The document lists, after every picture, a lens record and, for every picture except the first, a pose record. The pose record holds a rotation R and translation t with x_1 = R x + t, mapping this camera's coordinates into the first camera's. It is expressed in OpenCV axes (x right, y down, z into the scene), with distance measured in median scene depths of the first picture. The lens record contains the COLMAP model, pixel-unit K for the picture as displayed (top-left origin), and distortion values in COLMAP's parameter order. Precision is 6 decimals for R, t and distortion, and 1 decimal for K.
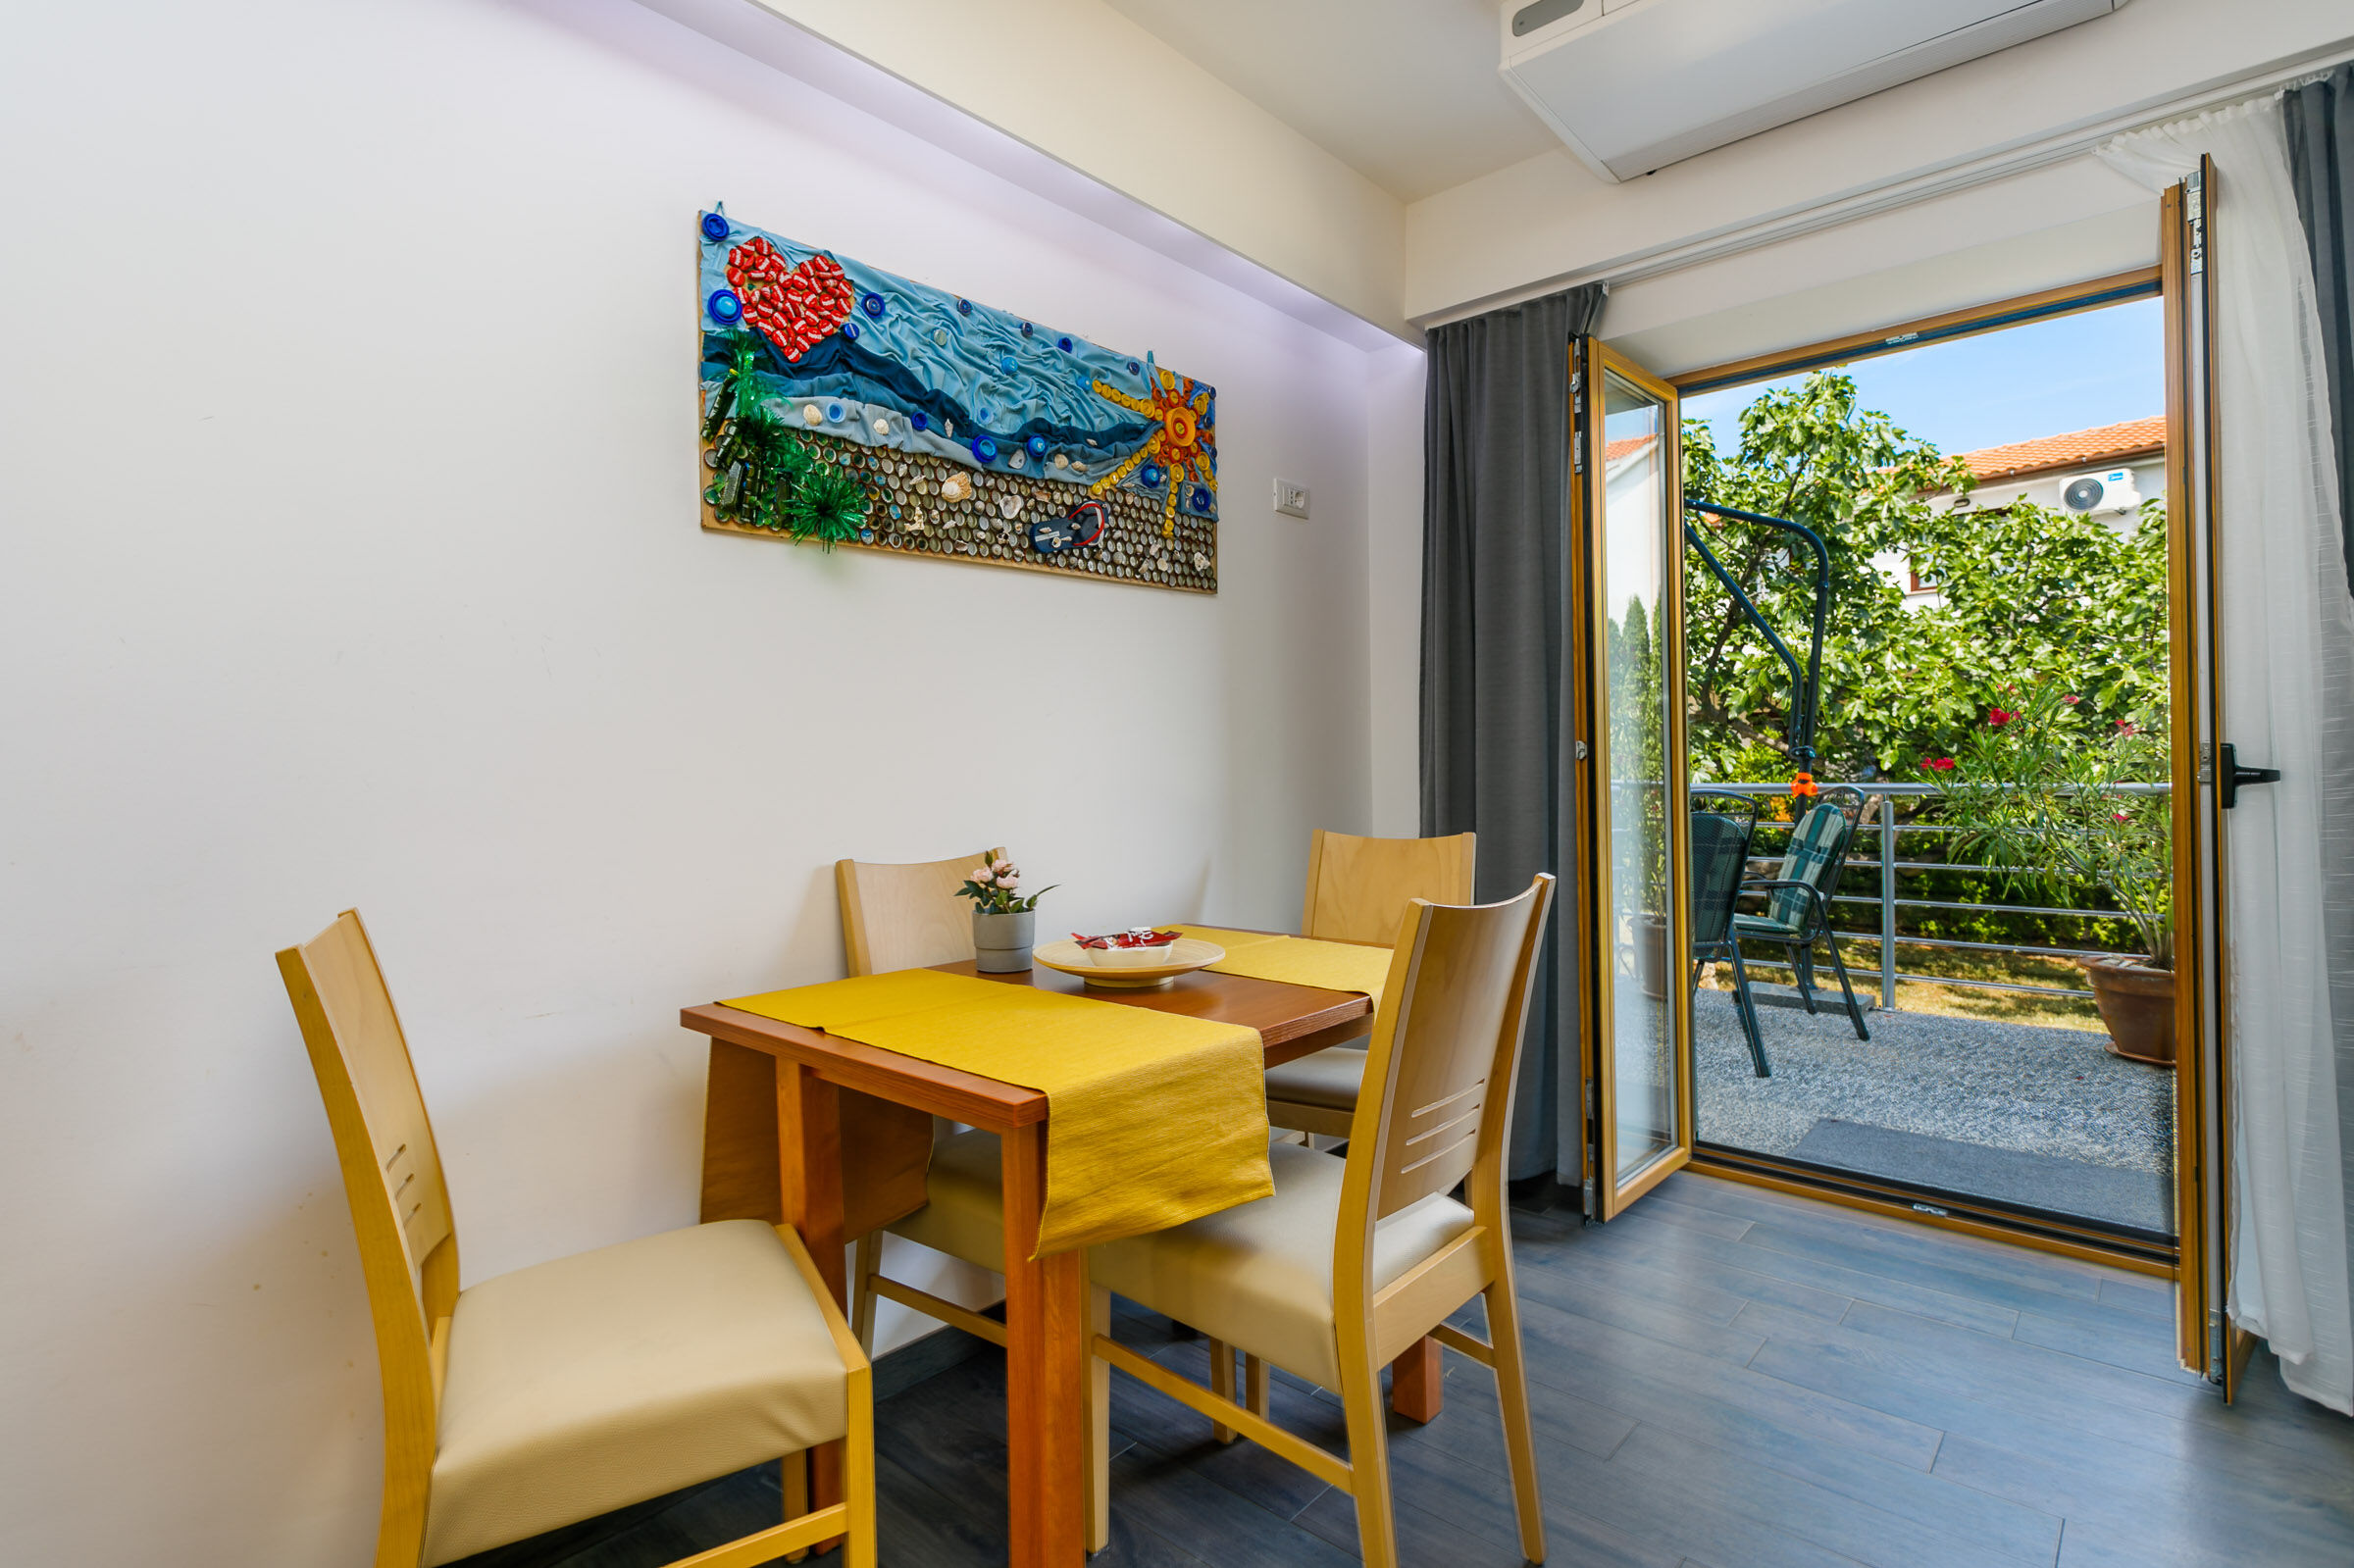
lens RADIAL K [[1124.5, 0, 1178.6], [0, 1124.5, 768.3], [0, 0, 1]] dist [0.004414, -0.001198]
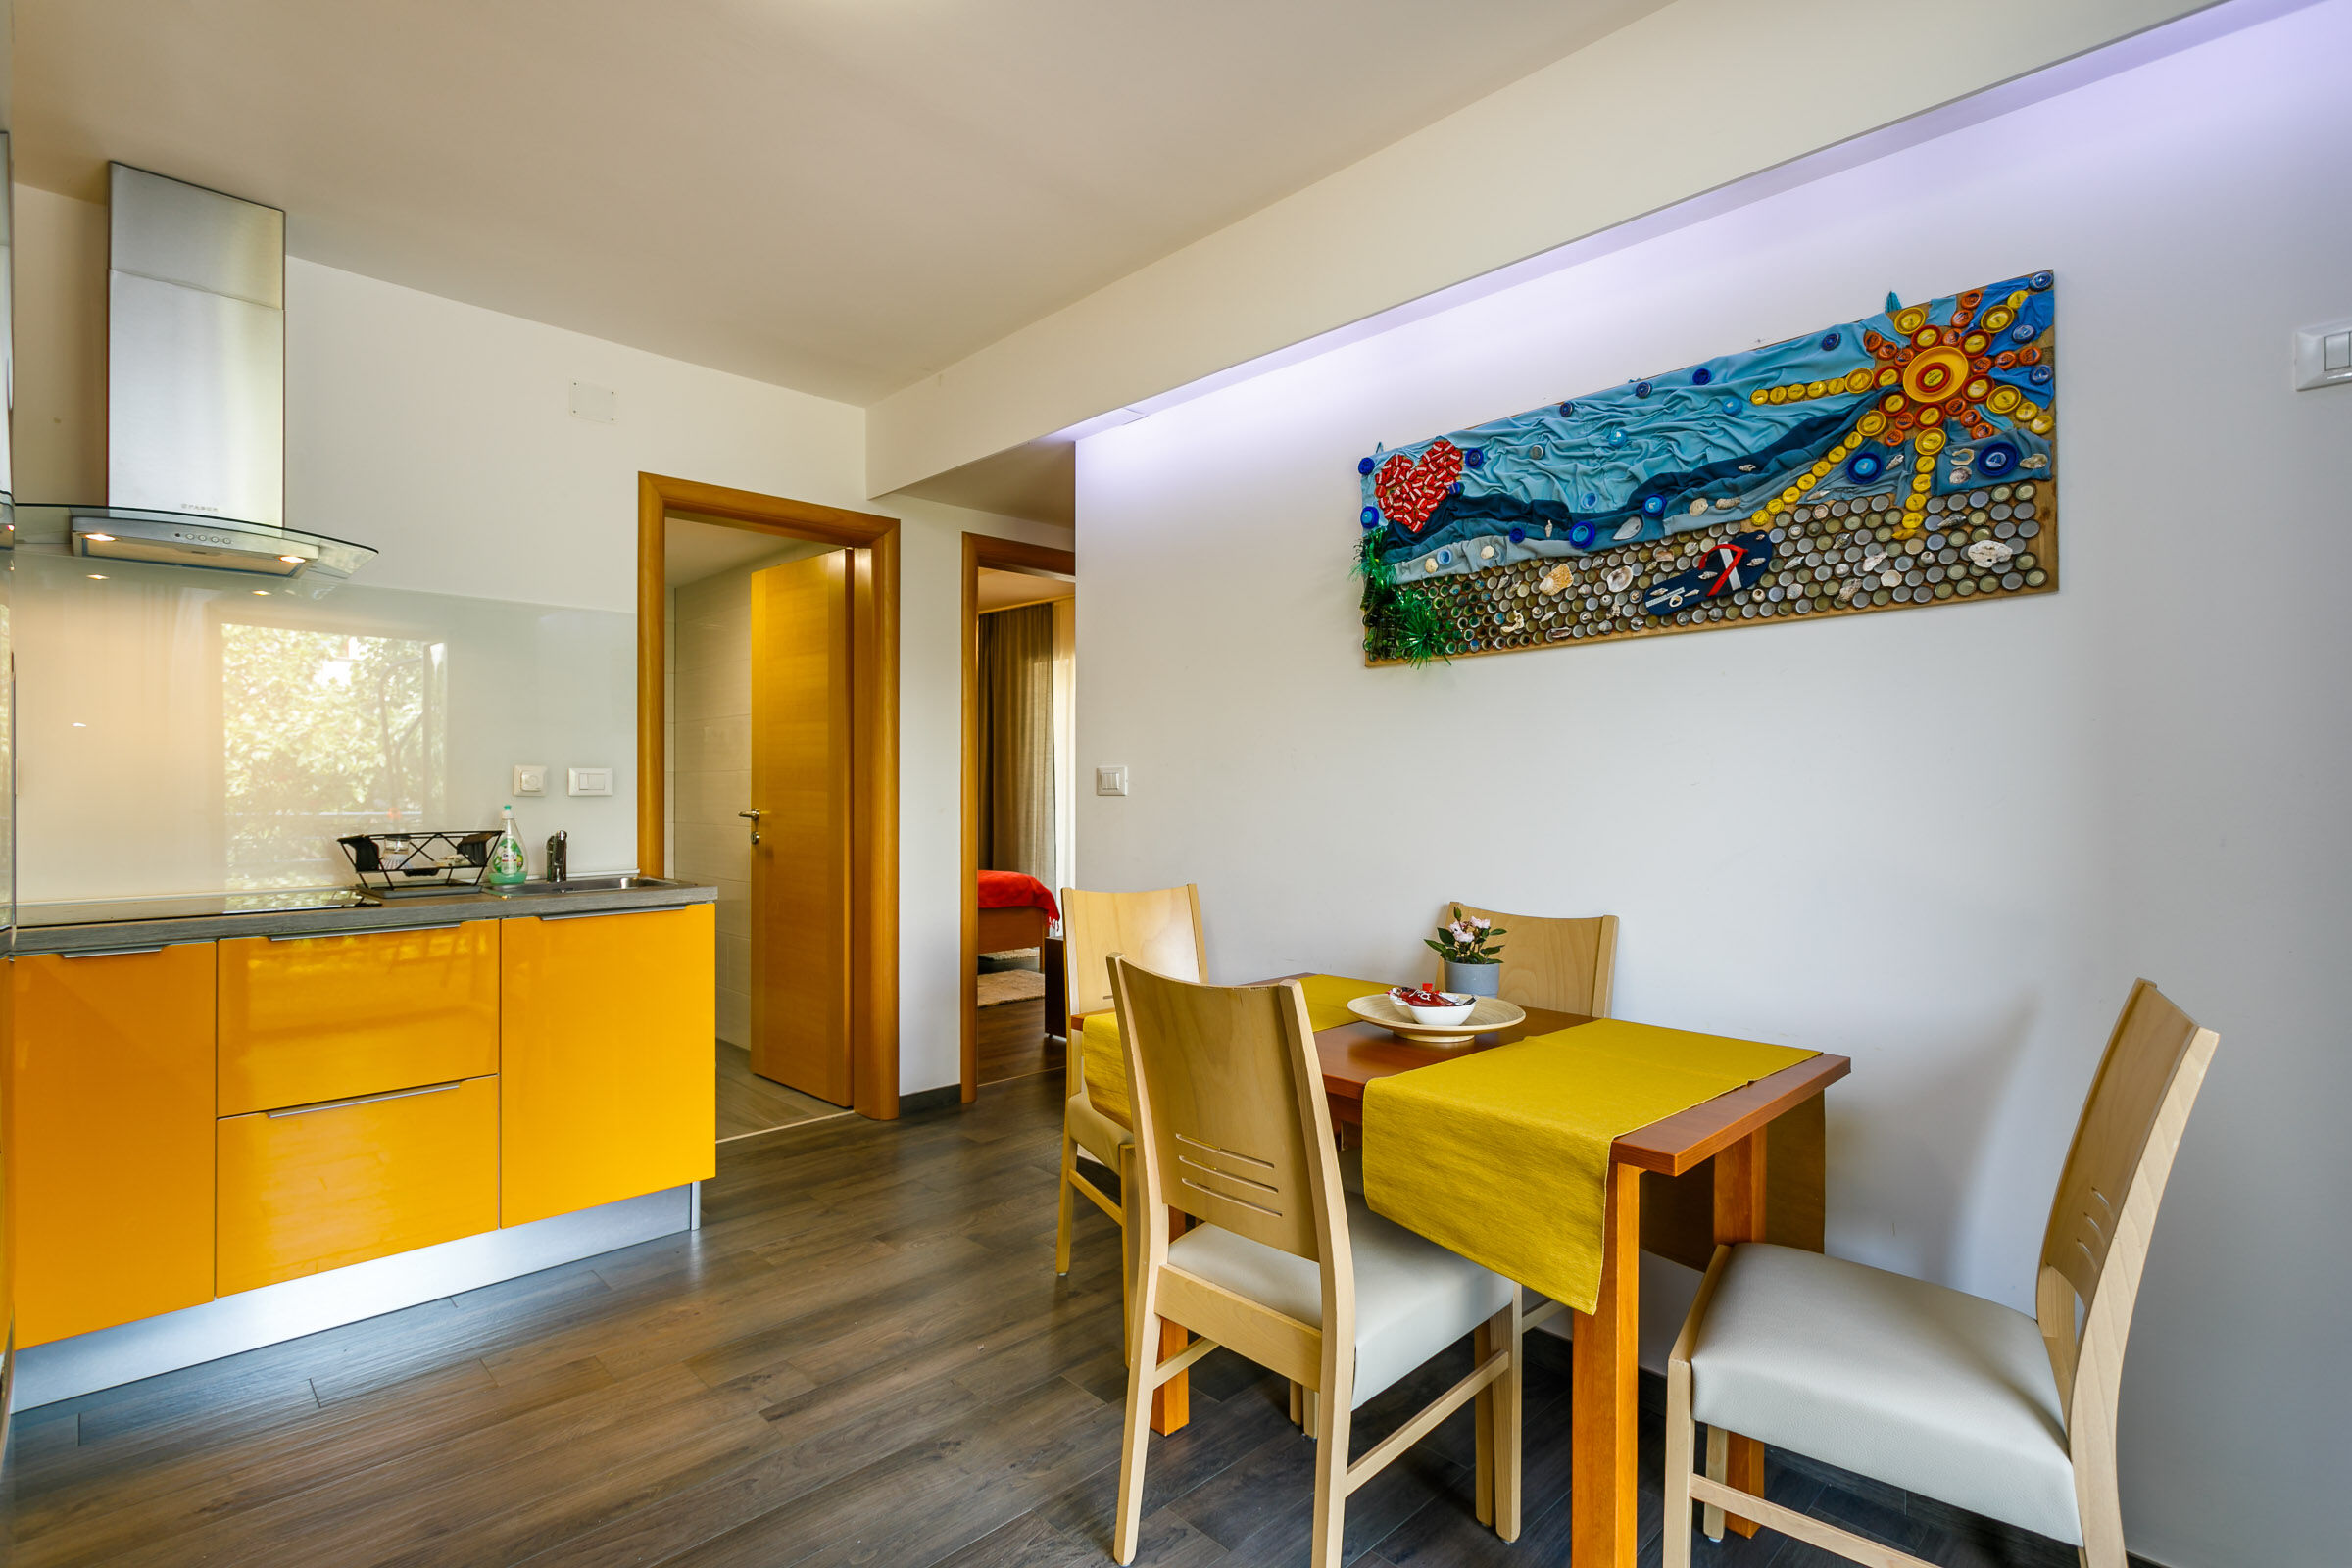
lens RADIAL K [[1123.7, 0, 1177.6], [0, 1123.7, 784.5], [0, 0, 1]] dist [0.004414, -0.001198]
pose [[-0.046838, 0.016790, -0.998761, 0.878804], [-0.000036, 0.999859, 0.016810, -0.066736], [0.998902, 0.000823, -0.046831, 0.657169]]
